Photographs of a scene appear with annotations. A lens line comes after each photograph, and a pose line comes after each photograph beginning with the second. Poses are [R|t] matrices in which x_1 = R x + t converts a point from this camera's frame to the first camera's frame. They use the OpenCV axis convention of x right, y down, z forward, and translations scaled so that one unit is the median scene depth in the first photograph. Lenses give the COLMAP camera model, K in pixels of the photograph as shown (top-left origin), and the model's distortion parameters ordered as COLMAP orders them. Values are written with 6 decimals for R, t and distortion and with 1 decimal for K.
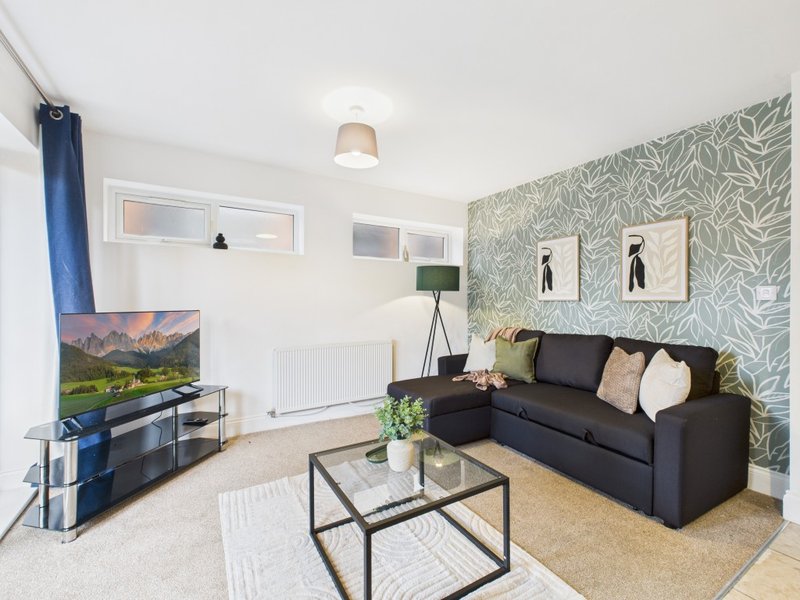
lens RADIAL K [[354.3, 0, 395.1], [0, 354.3, 300.1], [0, 0, 1]] dist [-0.002561, 0.000569]
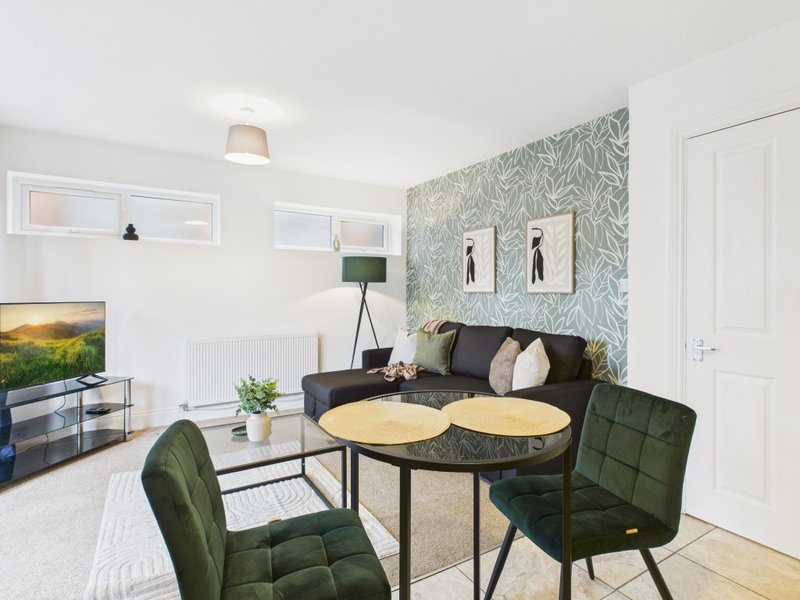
lens RADIAL K [[427.7, 0, 399.0], [0, 427.7, 291.9], [0, 0, 1]] dist [-0.001759, 0.000395]
pose [[0.999904, 0.000880, 0.013807, 0.264370], [-0.000904, 0.999998, 0.001707, -0.001913], [-0.013806, -0.001720, 0.999903, -0.225120]]
